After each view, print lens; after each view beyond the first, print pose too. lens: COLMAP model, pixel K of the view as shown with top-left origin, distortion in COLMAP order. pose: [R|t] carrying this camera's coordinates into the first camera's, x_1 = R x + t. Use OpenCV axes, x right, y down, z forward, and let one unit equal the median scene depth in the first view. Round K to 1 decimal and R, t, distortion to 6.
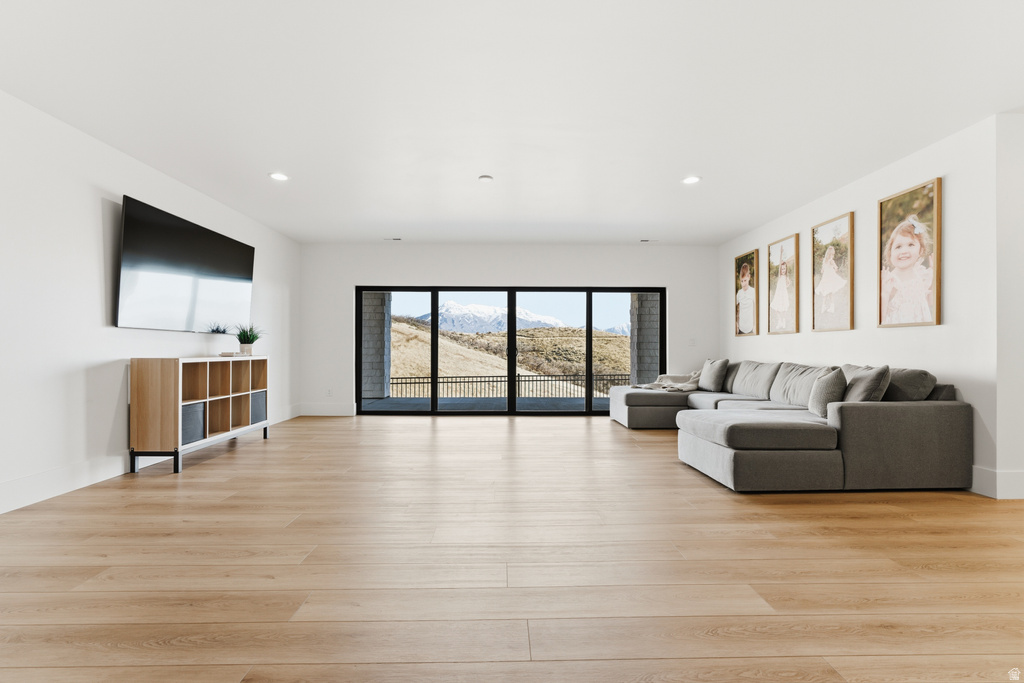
lens RADIAL K [[460.4, 0, 510.5], [0, 460.4, 346.9], [0, 0, 1]] dist [0.000005, -0.000042]
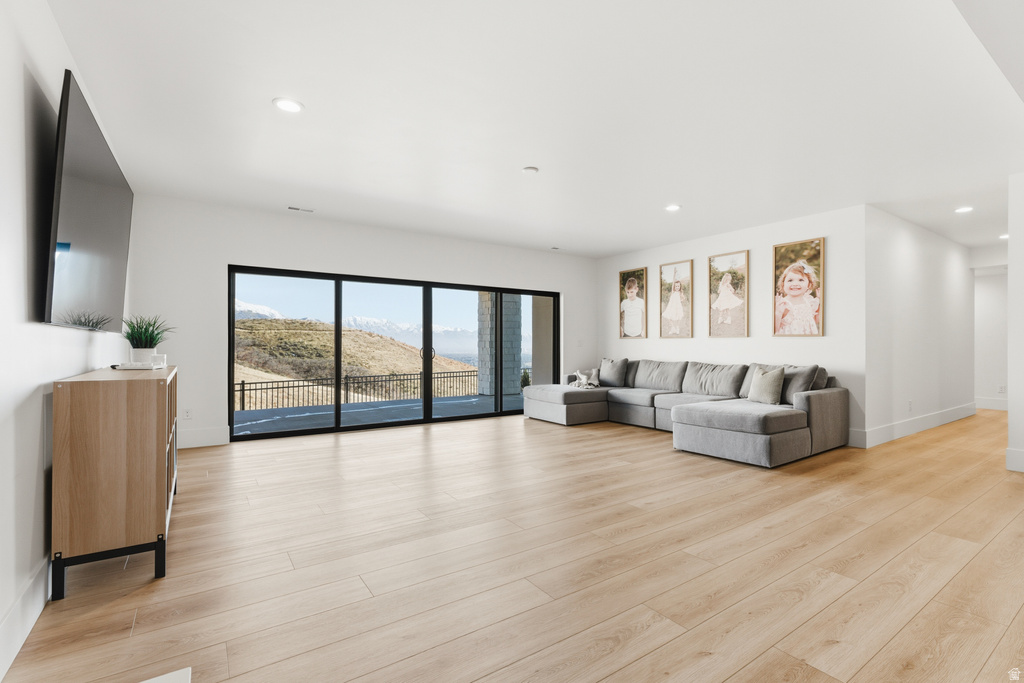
lens RADIAL K [[463.7, 0, 510.1], [0, 463.7, 341.0], [0, 0, 1]] dist [-0.001408, -0.000238]
pose [[0.838919, 0.004758, 0.544235, -0.508236], [-0.004737, 0.999988, -0.001442, -0.018285], [-0.544236, -0.001368, 0.838931, 0.205936]]
